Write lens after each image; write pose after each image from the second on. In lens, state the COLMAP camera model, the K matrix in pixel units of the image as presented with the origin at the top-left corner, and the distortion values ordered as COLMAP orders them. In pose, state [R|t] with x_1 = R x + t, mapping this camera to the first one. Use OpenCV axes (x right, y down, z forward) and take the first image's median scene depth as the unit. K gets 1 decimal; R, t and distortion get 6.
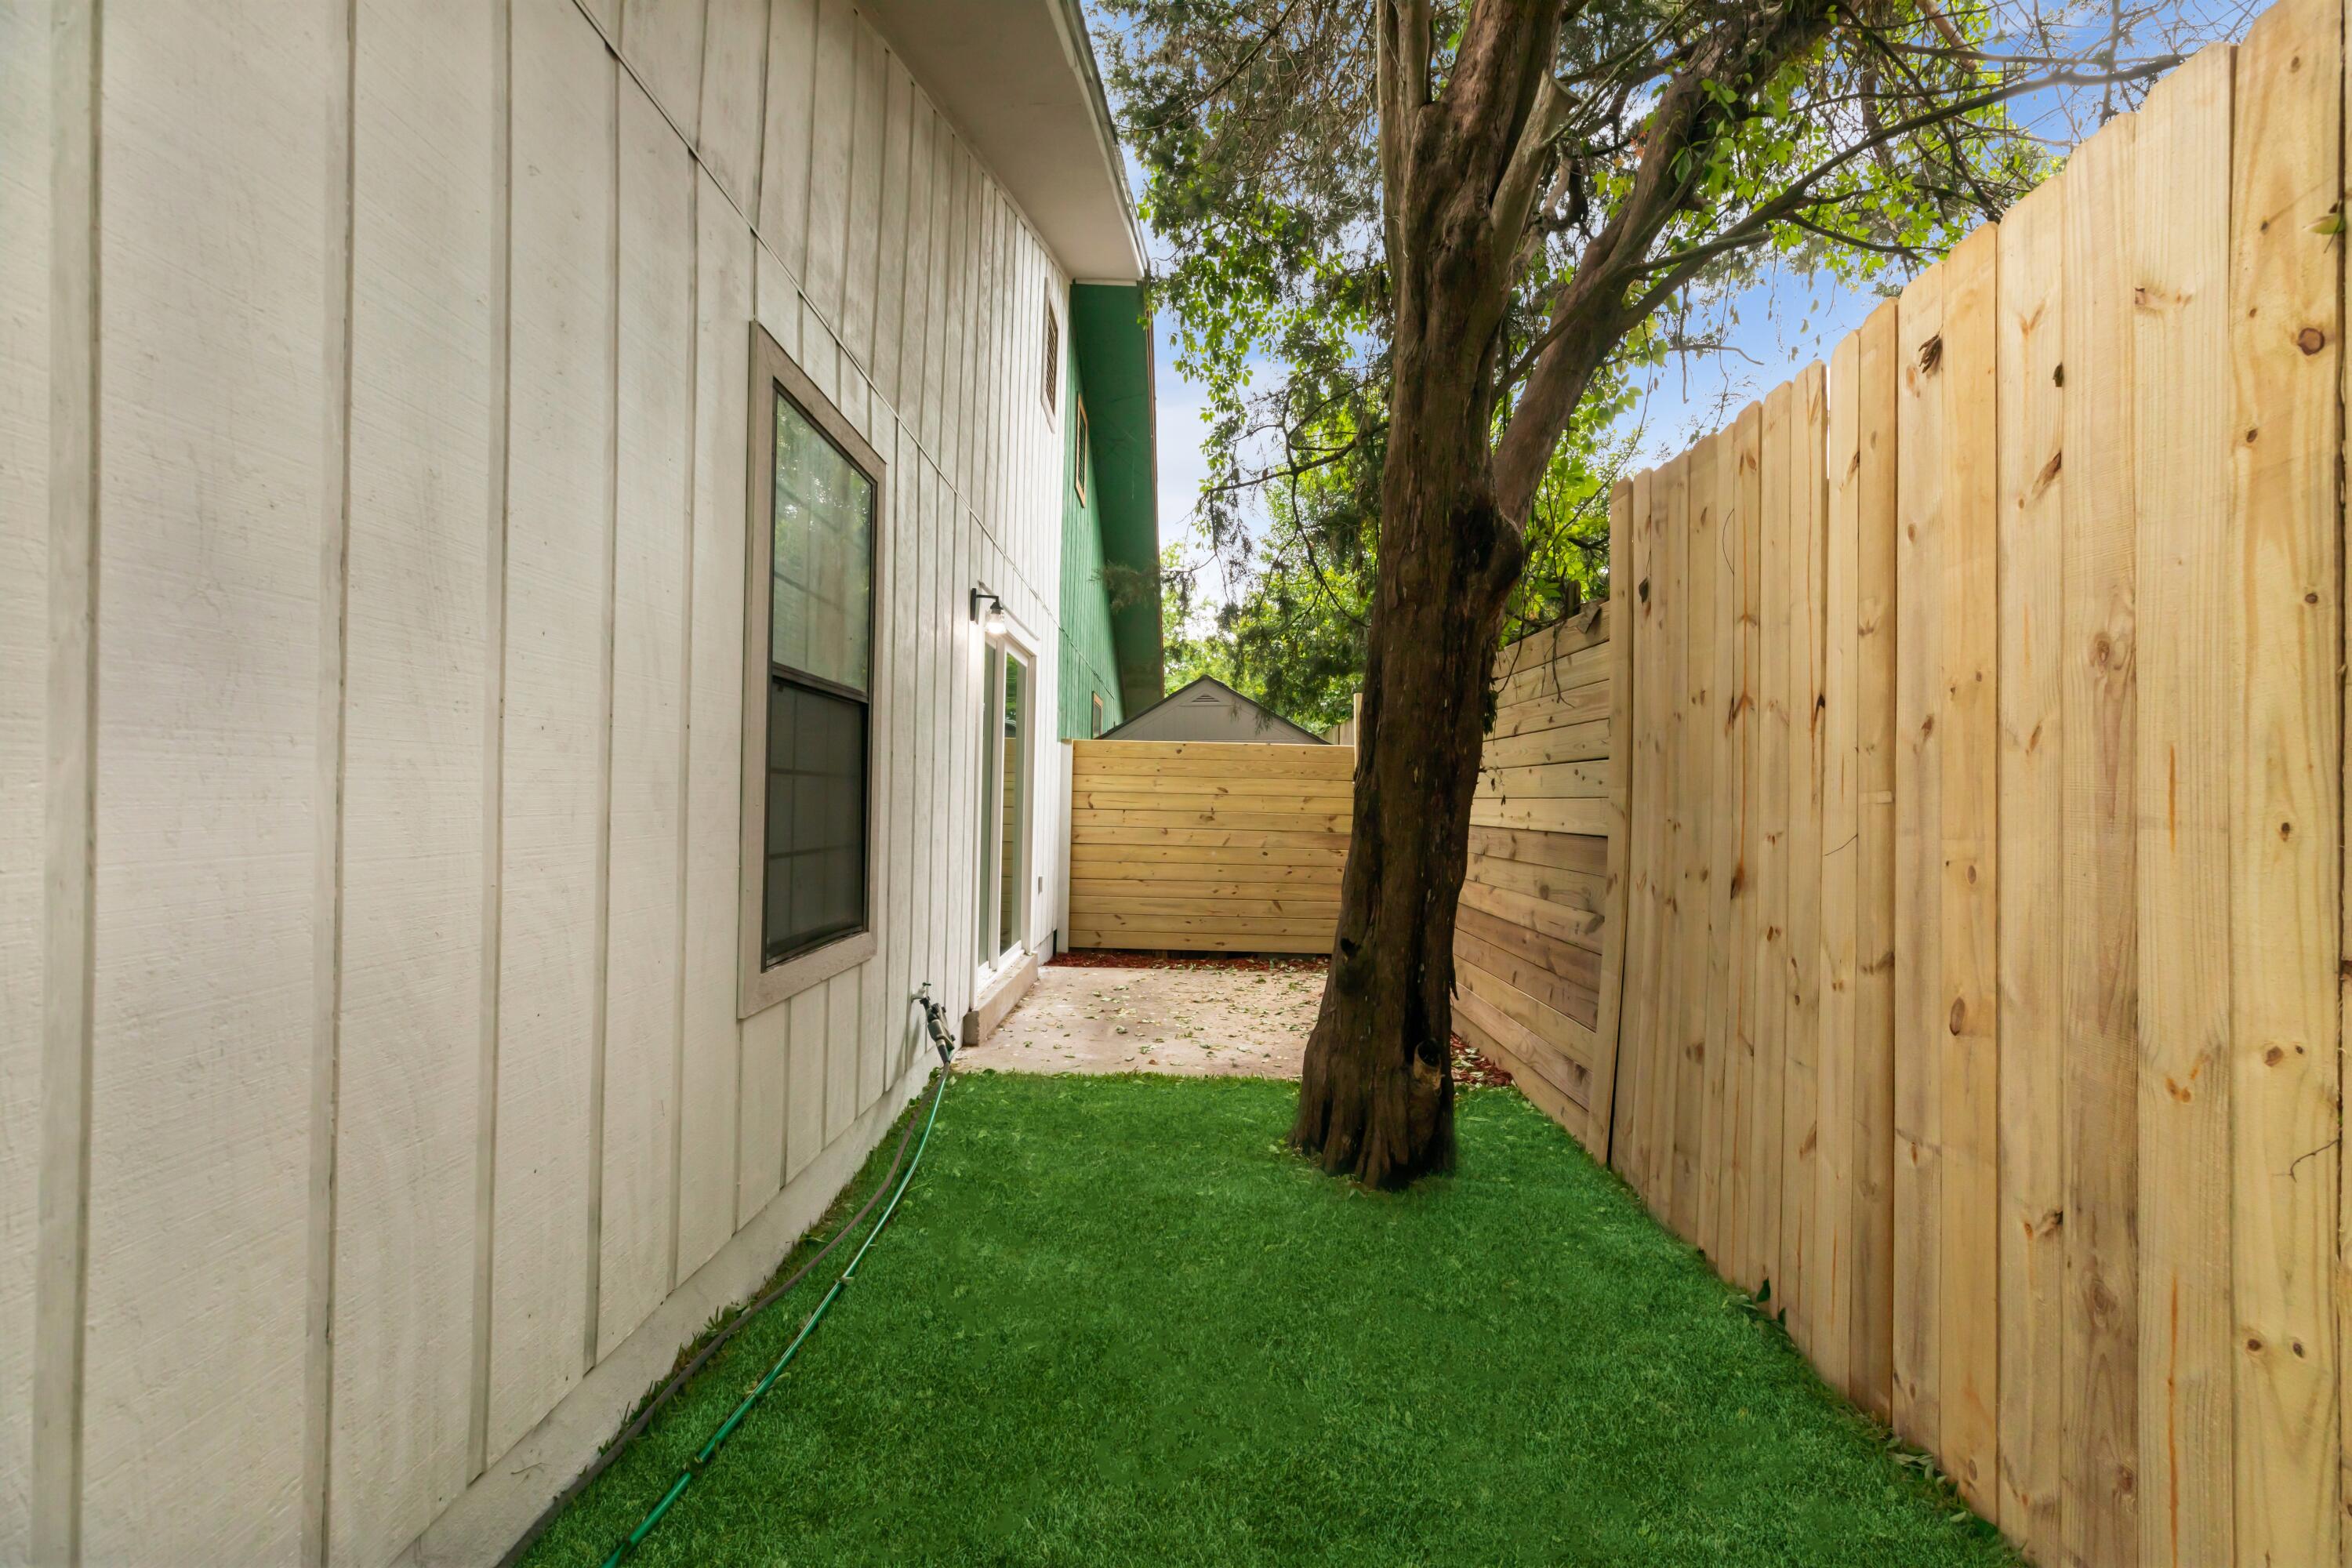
lens RADIAL K [[1118.9, 0, 1180.5], [0, 1118.9, 777.8], [0, 0, 1]] dist [-0.001904, -0.000351]
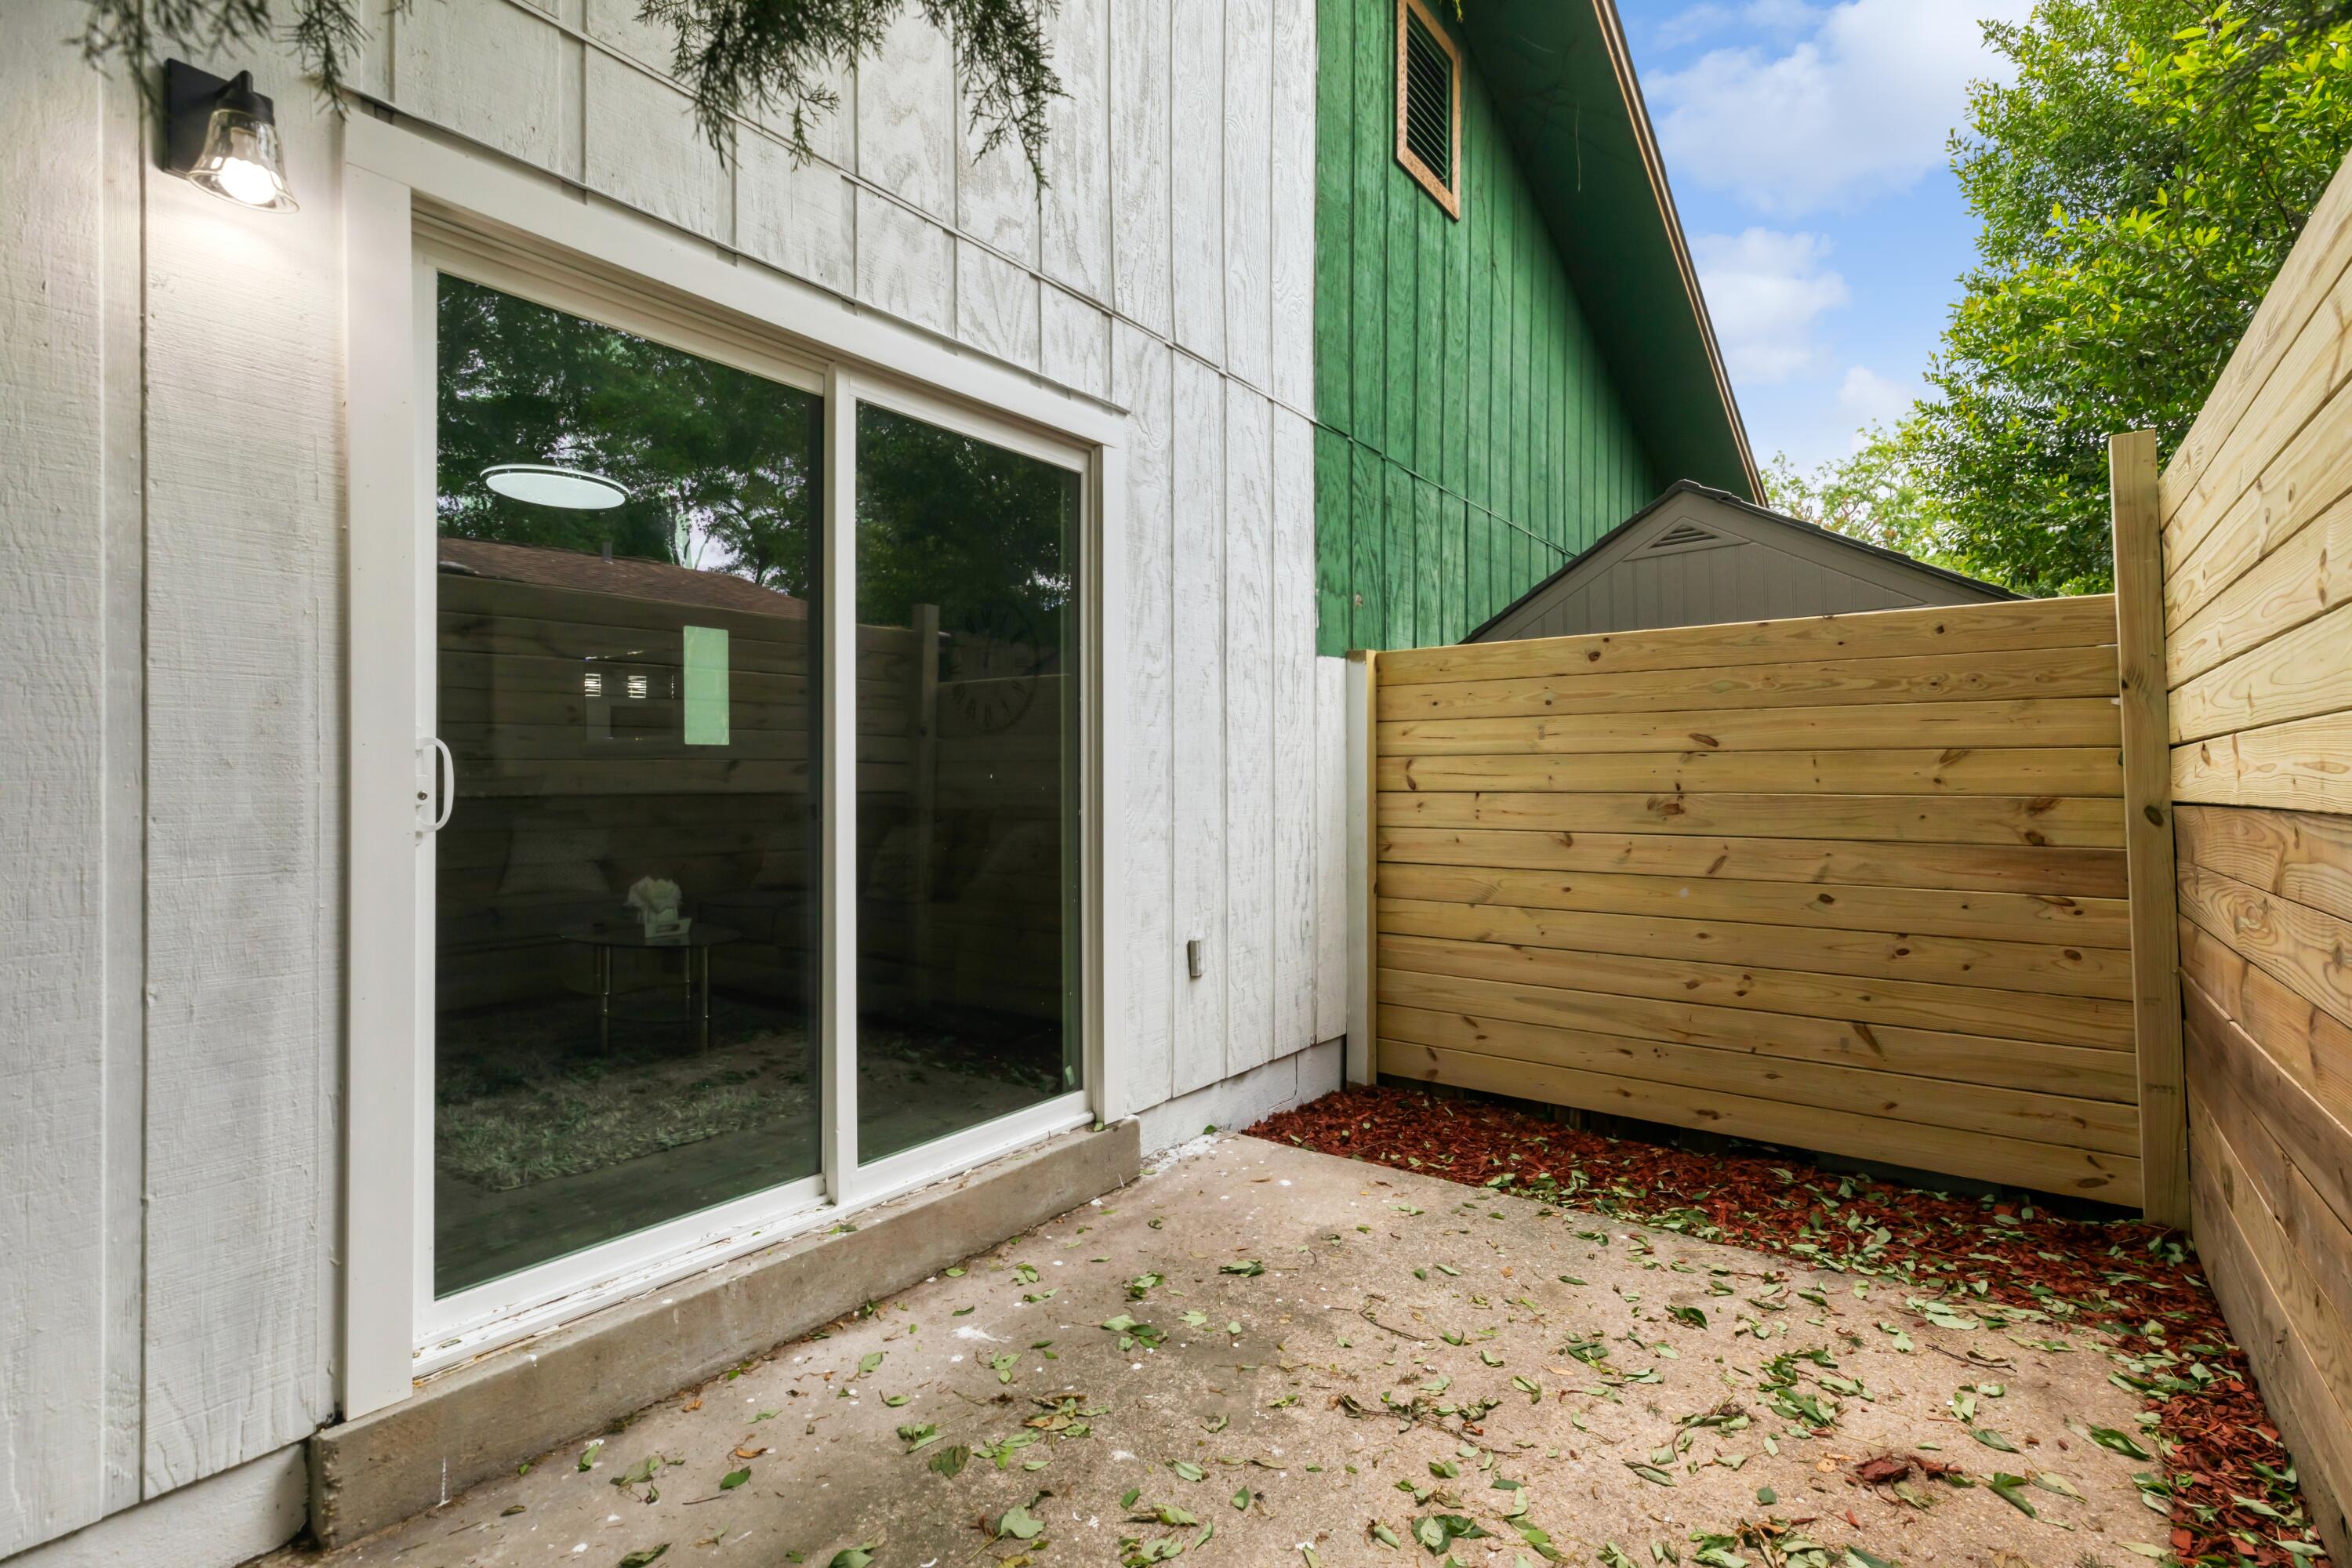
lens RADIAL K [[1118.9, 0, 1180.5], [0, 1118.9, 777.8], [0, 0, 1]] dist [-0.001904, -0.000351]
pose [[0.804229, -0.023560, -0.593853, 0.127145], [0.030393, 0.999537, 0.001506, 0.018450], [0.593542, -0.019260, 0.804572, 0.556509]]
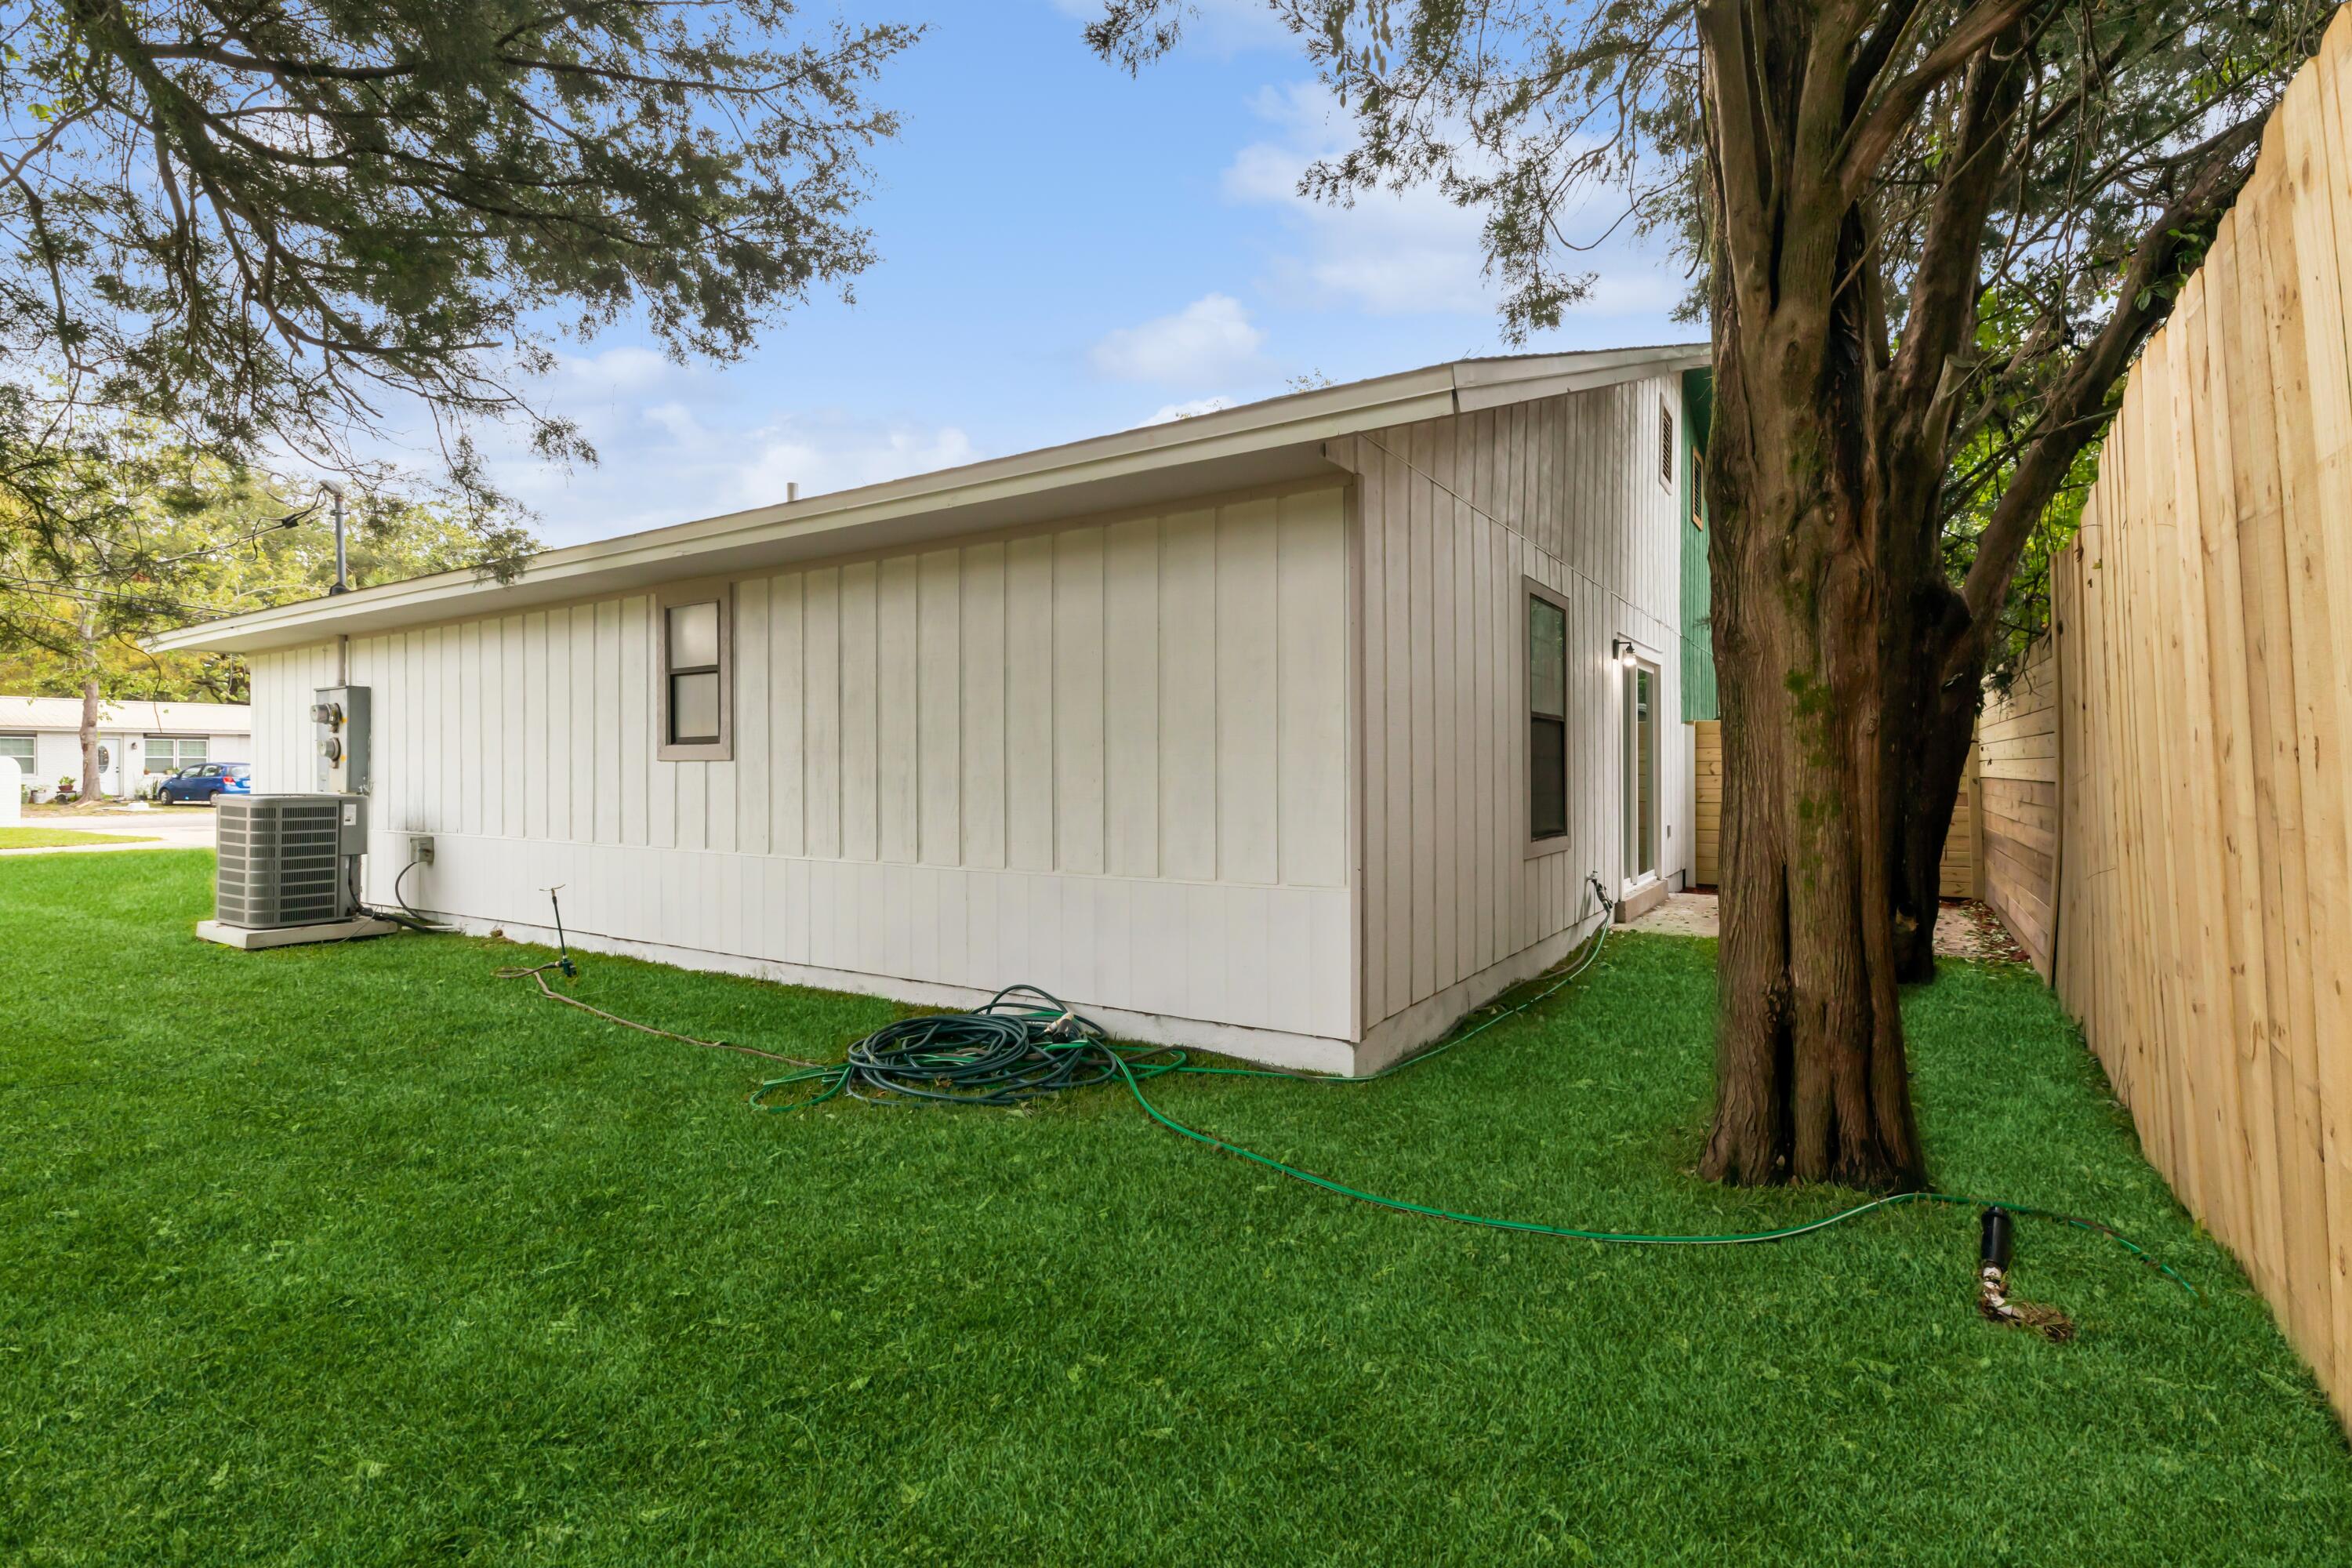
lens RADIAL K [[1118.9, 0, 1180.5], [0, 1118.9, 777.8], [0, 0, 1]] dist [-0.001904, -0.000351]
pose [[0.854346, -0.020632, -0.519295, 0.062825], [0.032642, 0.999369, 0.013997, -0.006045], [0.518679, -0.028909, 0.854480, -0.392154]]
